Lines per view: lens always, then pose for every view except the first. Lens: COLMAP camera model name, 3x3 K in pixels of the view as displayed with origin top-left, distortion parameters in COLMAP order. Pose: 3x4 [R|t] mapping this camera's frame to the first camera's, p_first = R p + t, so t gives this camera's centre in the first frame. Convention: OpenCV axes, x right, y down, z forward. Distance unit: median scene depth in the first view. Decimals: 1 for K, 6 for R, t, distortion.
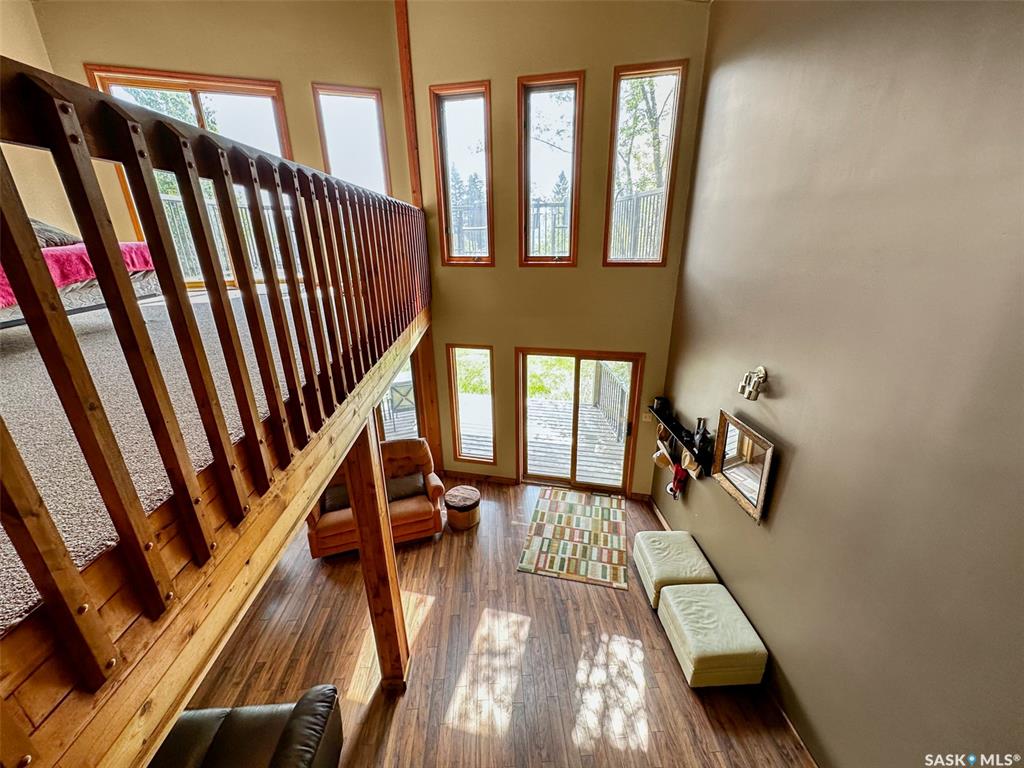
lens RADIAL K [[407.2, 0, 515.9], [0, 407.2, 381.7], [0, 0, 1]] dist [-0.002614, 0.001189]
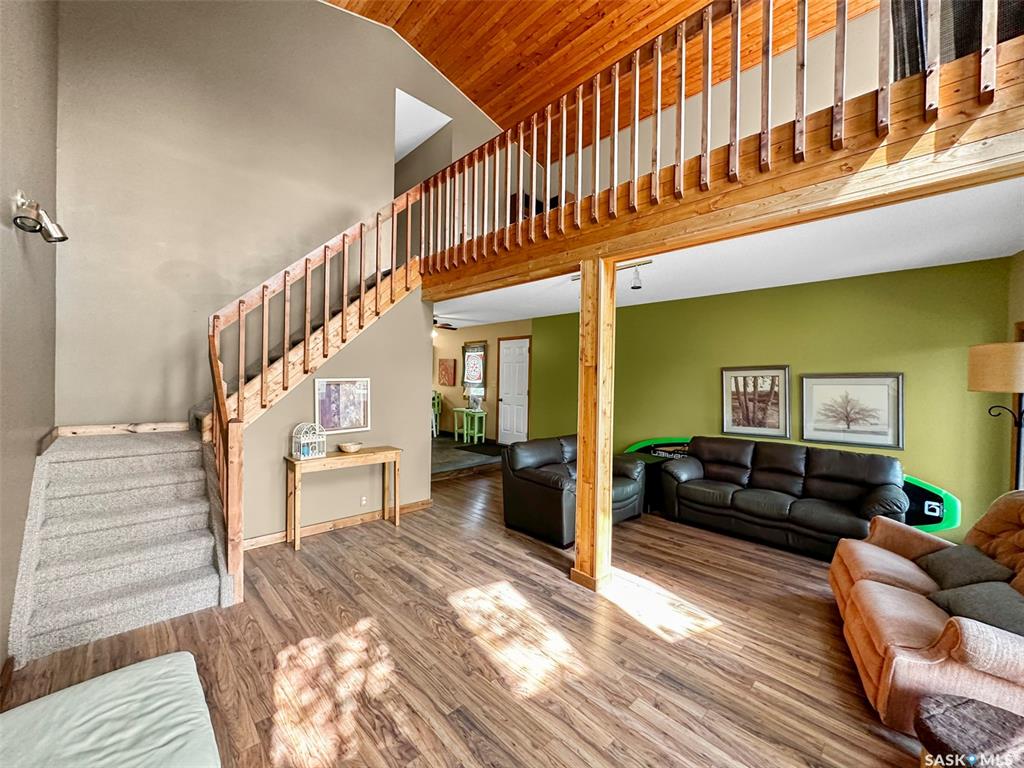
lens RADIAL K [[407.2, 0, 511.8], [0, 407.2, 383.7], [0, 0, 1]] dist [-0.002614, 0.001189]
pose [[-0.766766, -0.000994, -0.641926, 0.319229], [-0.223635, 0.937766, 0.265675, 0.103644], [0.601712, 0.347267, -0.719269, 1.126590]]
